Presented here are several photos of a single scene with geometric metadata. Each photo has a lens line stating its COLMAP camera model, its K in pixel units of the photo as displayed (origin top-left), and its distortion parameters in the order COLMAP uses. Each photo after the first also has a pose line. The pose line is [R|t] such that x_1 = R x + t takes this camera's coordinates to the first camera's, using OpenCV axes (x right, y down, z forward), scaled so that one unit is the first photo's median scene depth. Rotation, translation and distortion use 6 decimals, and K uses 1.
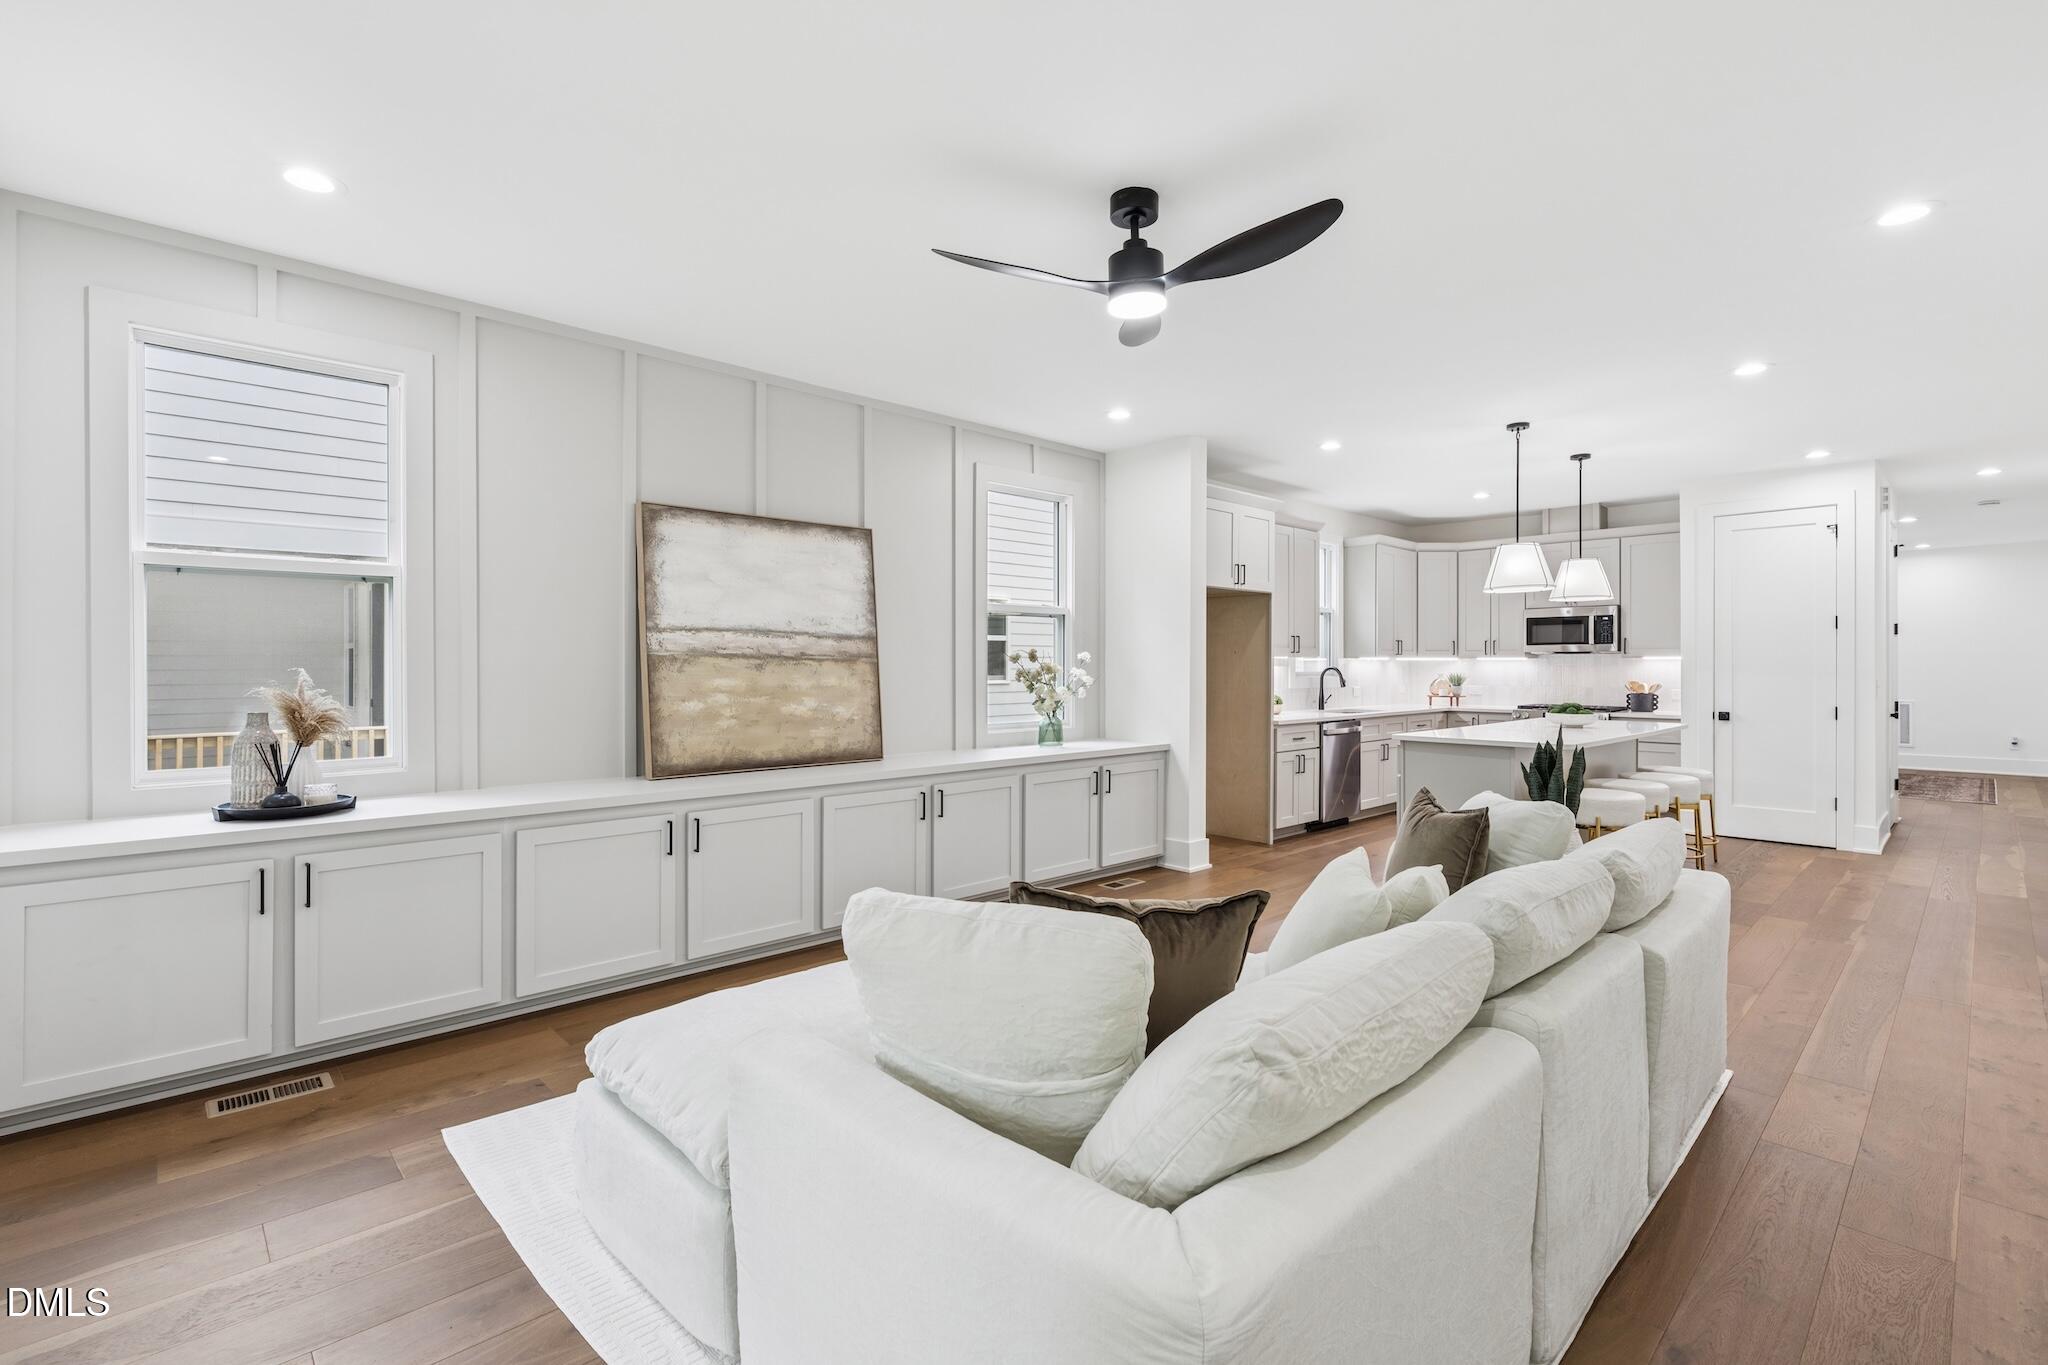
lens RADIAL K [[897.9, 0, 1034.7], [0, 897.9, 667.2], [0, 0, 1]] dist [-0.007297, 0.000122]
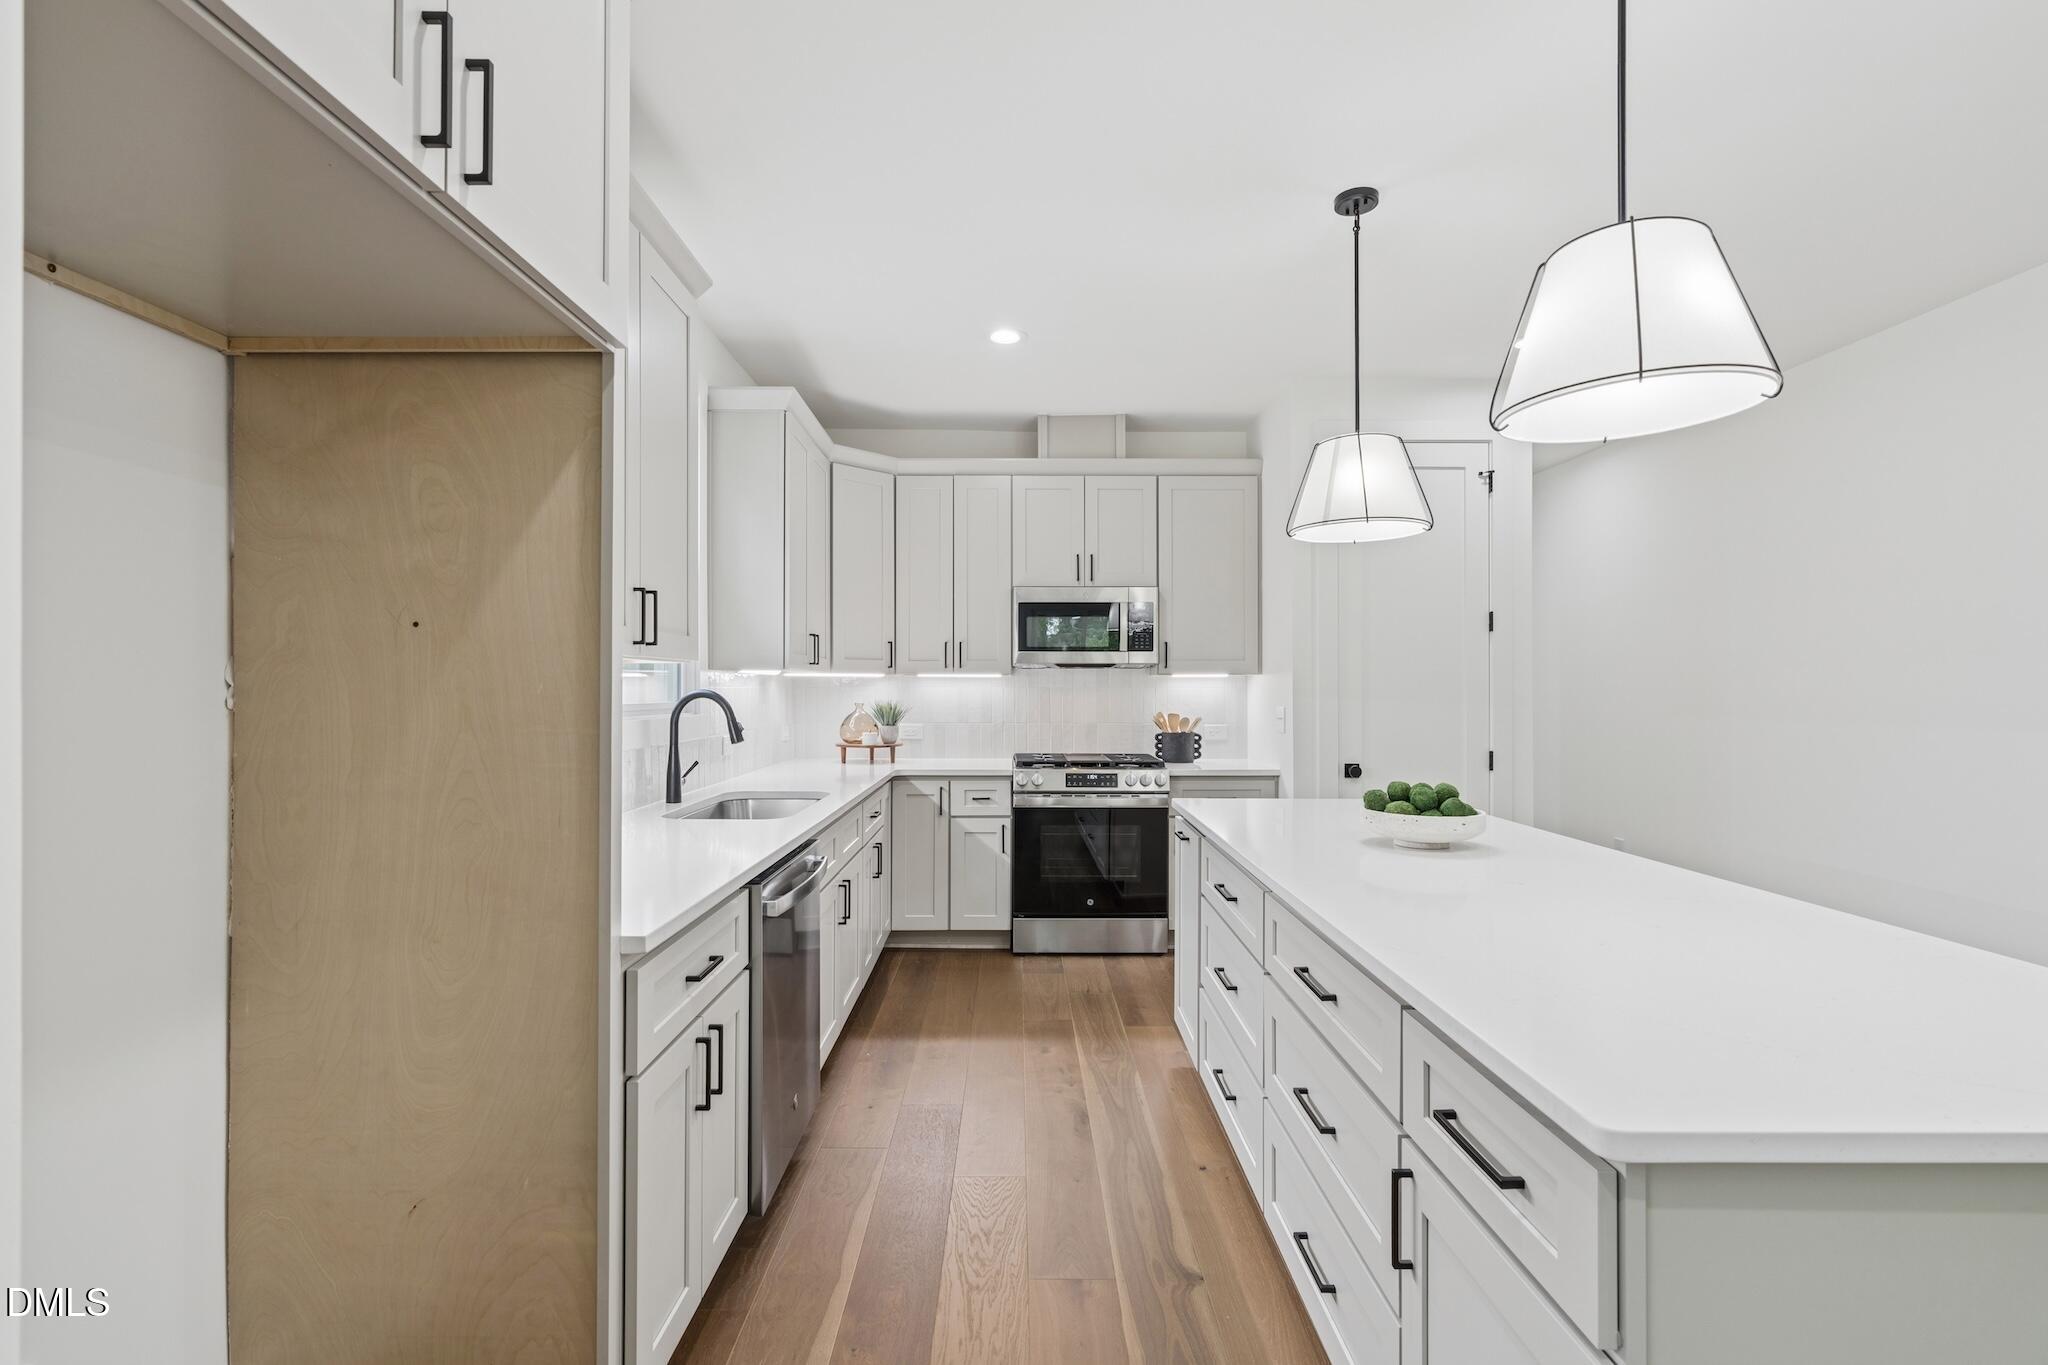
lens RADIAL K [[915.1, 0, 1024.0], [0, 915.1, 682.5], [0, 0, 1]] dist [0.000599, 0.000197]
pose [[0.681375, 0.003728, 0.731925, 0.181200], [0.002228, 0.999972, -0.007167, -0.001081], [-0.731931, 0.006514, 0.681348, 0.831777]]
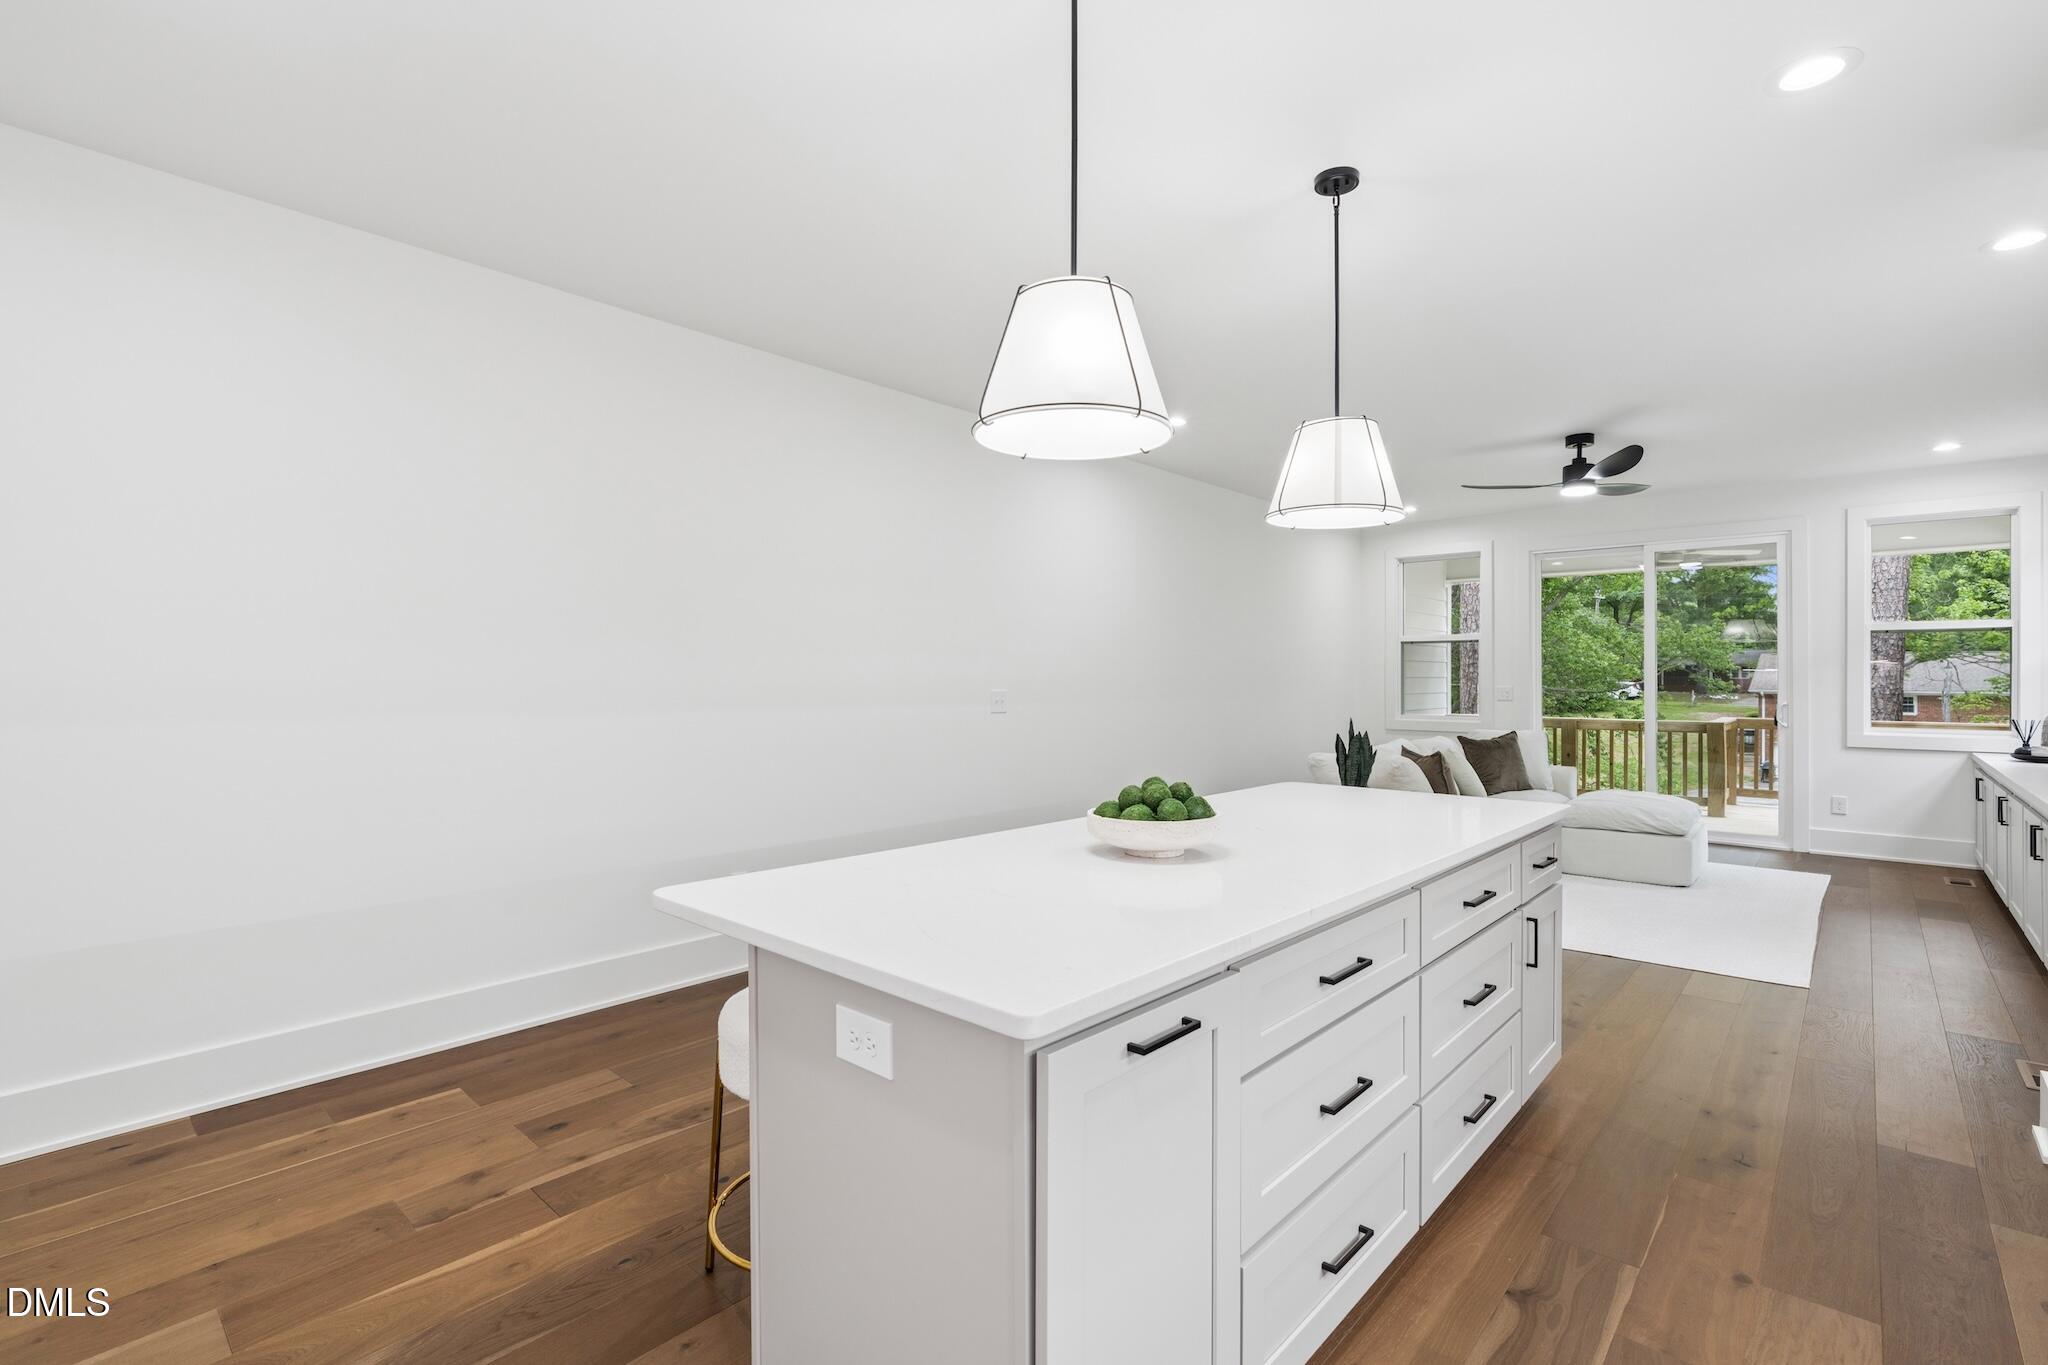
lens RADIAL K [[947.2, 0, 1024.0], [0, 947.2, 682.5], [0, 0, 1]] dist [0.012793, -0.000196]
pose [[-0.996099, -0.003043, -0.088187, 0.662753], [-0.003613, 0.999974, 0.006309, 0.000590], [0.088165, 0.006603, -0.996084, 1.322494]]
